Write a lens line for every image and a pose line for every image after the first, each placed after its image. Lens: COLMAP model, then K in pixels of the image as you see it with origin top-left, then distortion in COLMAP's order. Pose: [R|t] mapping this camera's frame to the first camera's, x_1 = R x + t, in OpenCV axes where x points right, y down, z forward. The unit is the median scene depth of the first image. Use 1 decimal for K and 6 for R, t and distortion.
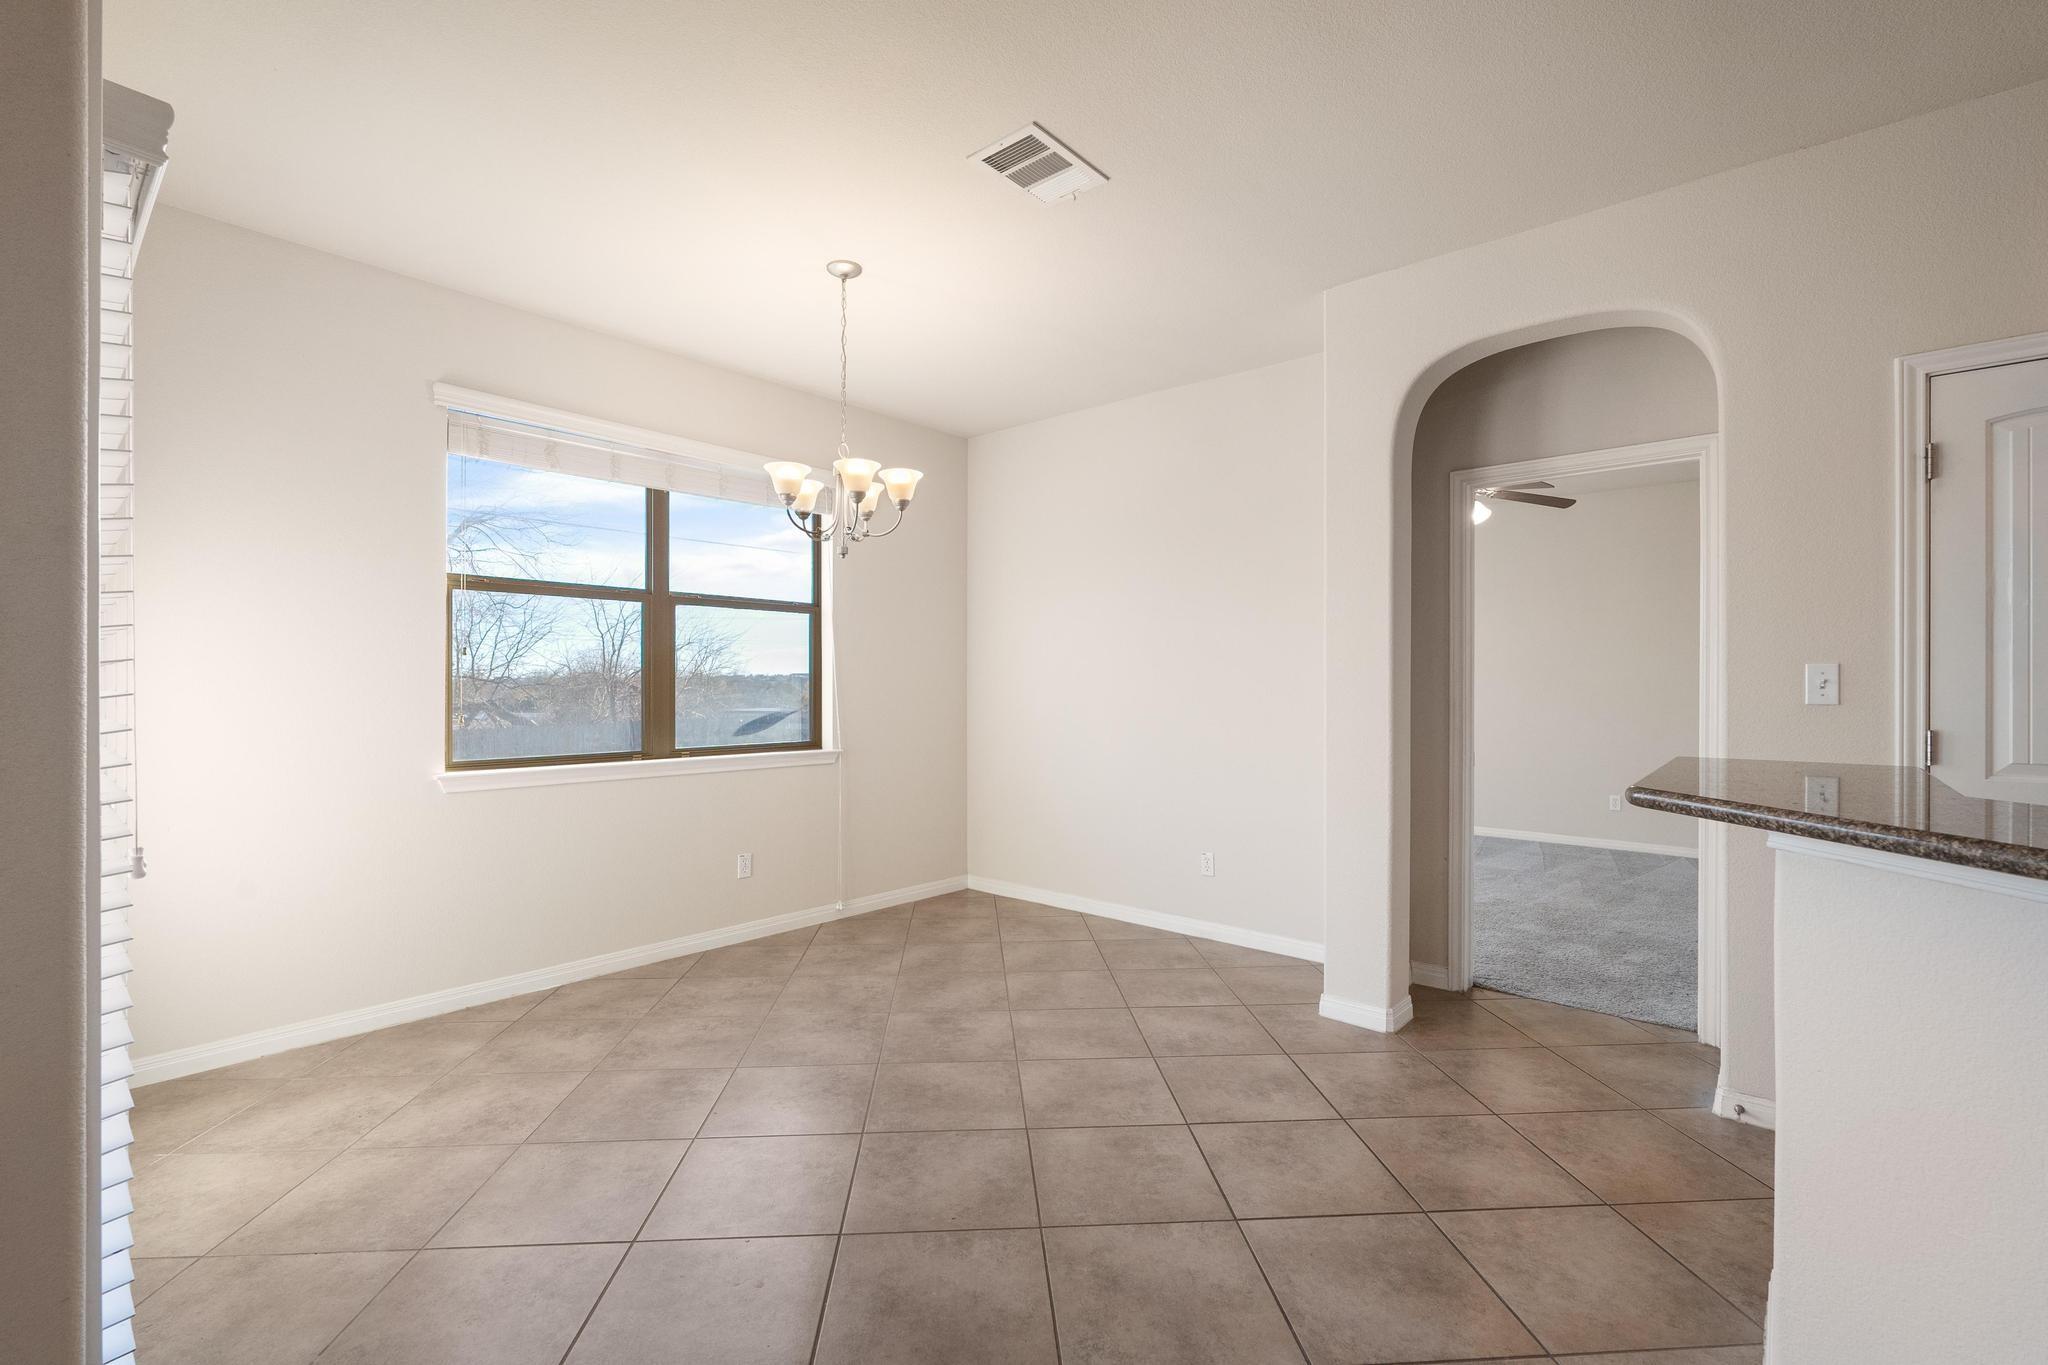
lens RADIAL K [[900.2, 0, 1024.0], [0, 900.2, 682.5], [0, 0, 1]] dist [0.000168, -0.000401]
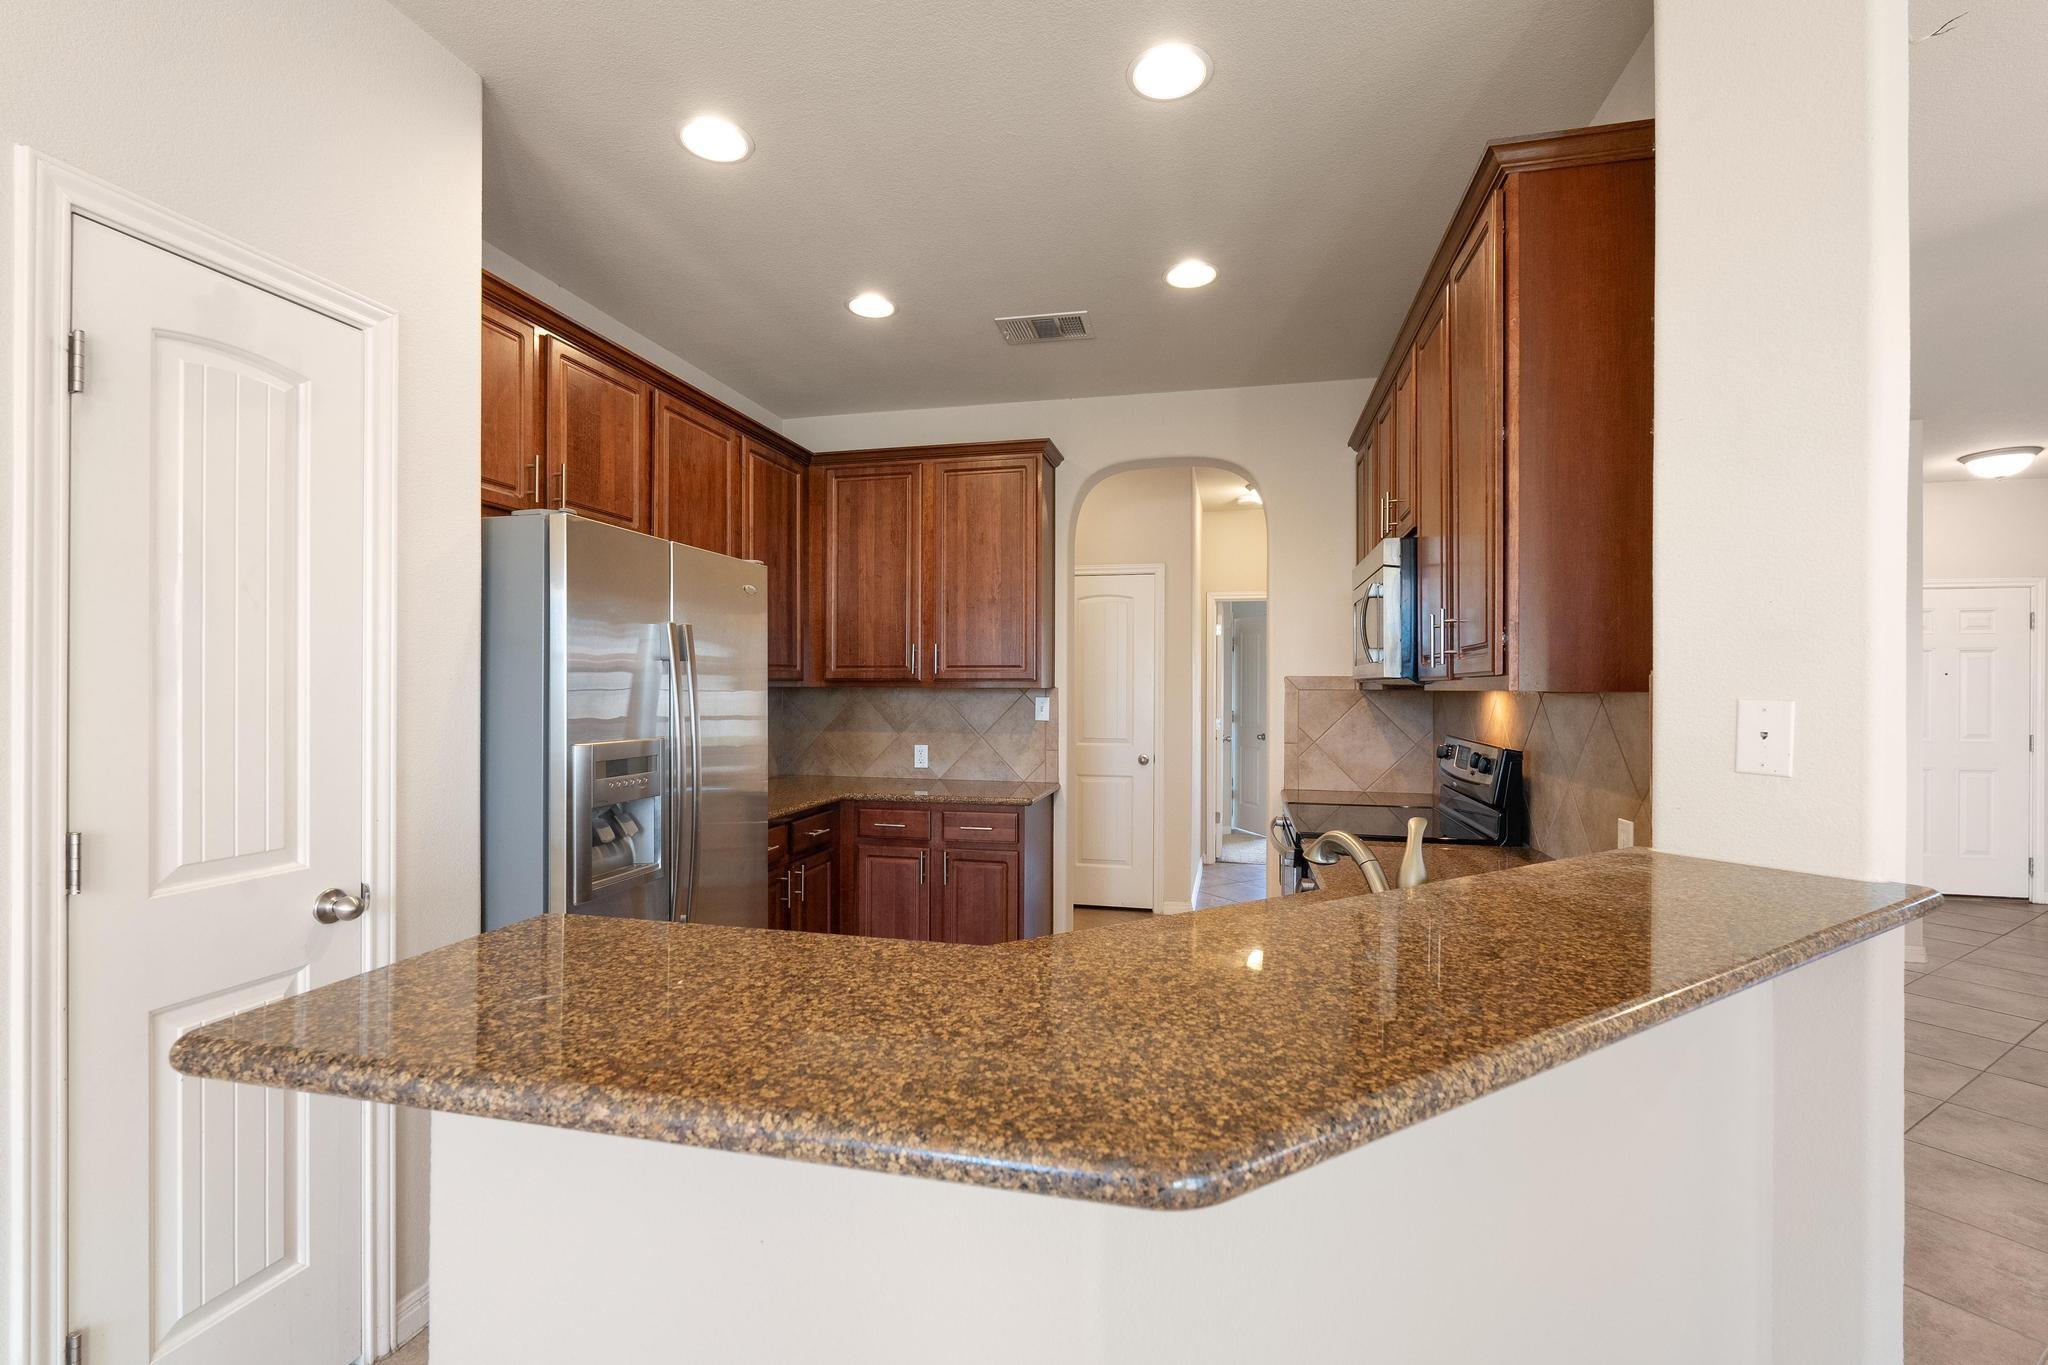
lens RADIAL K [[898.2, 0, 1021.9], [0, 898.2, 695.4], [0, 0, 1]] dist [-0.003232, -0.000754]
pose [[-0.461189, -0.008139, 0.887265, 0.218187], [-0.006620, 0.999962, 0.005732, -0.040008], [-0.887277, -0.003230, -0.461225, 0.715108]]
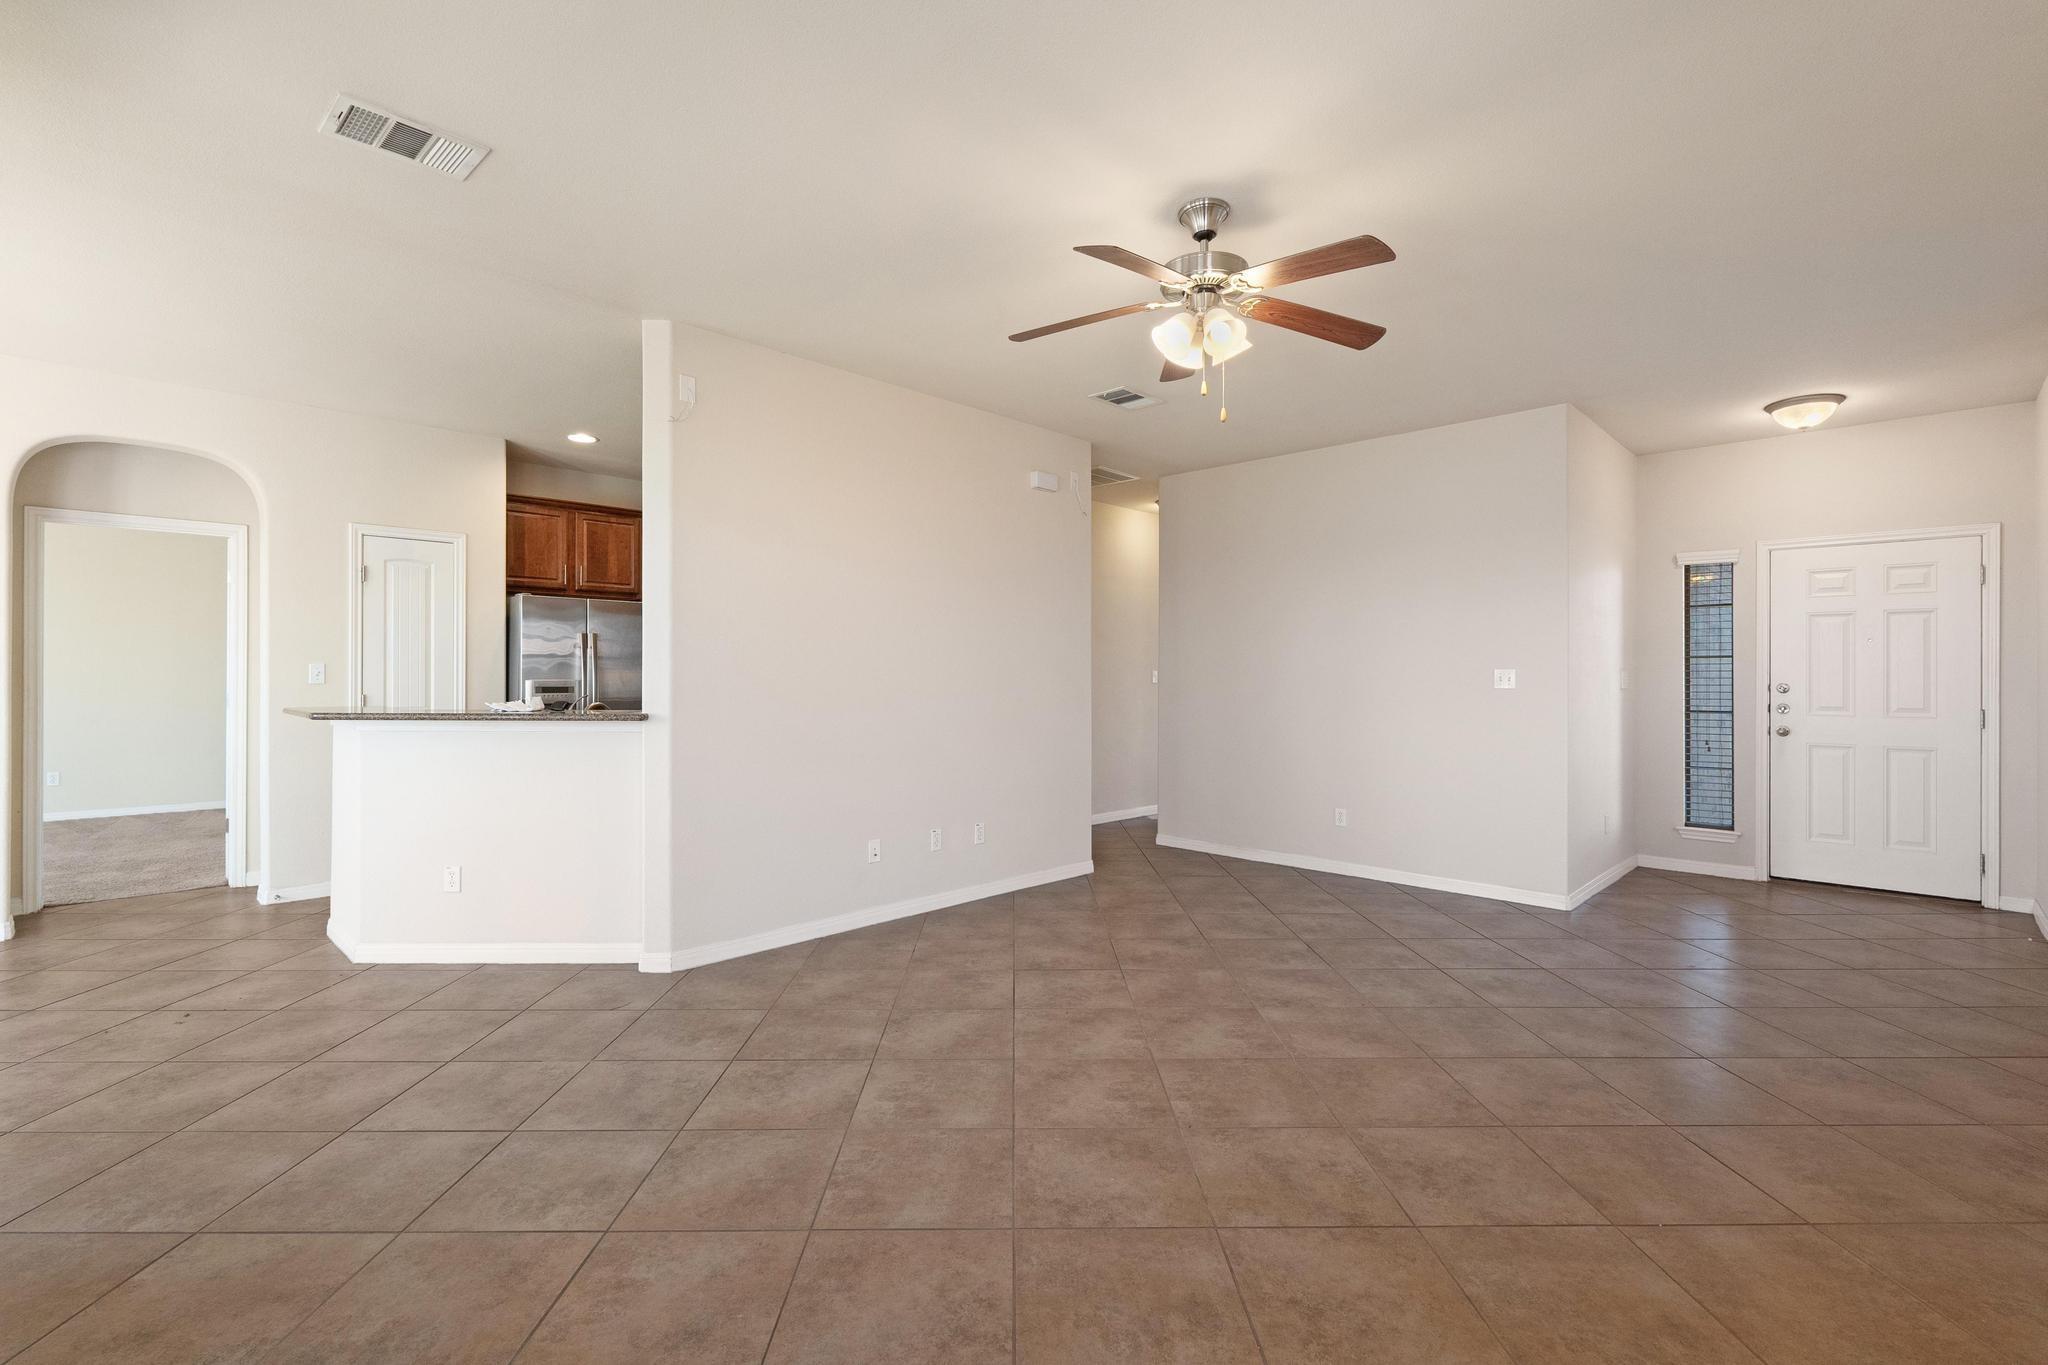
lens RADIAL K [[900.2, 0, 1024.0], [0, 900.2, 682.5], [0, 0, 1]] dist [0.000168, -0.000401]
pose [[0.060674, -0.008820, 0.998119, -1.095604], [-0.005437, 0.999943, 0.009166, -0.005888], [-0.998143, -0.005983, 0.060623, -0.751238]]
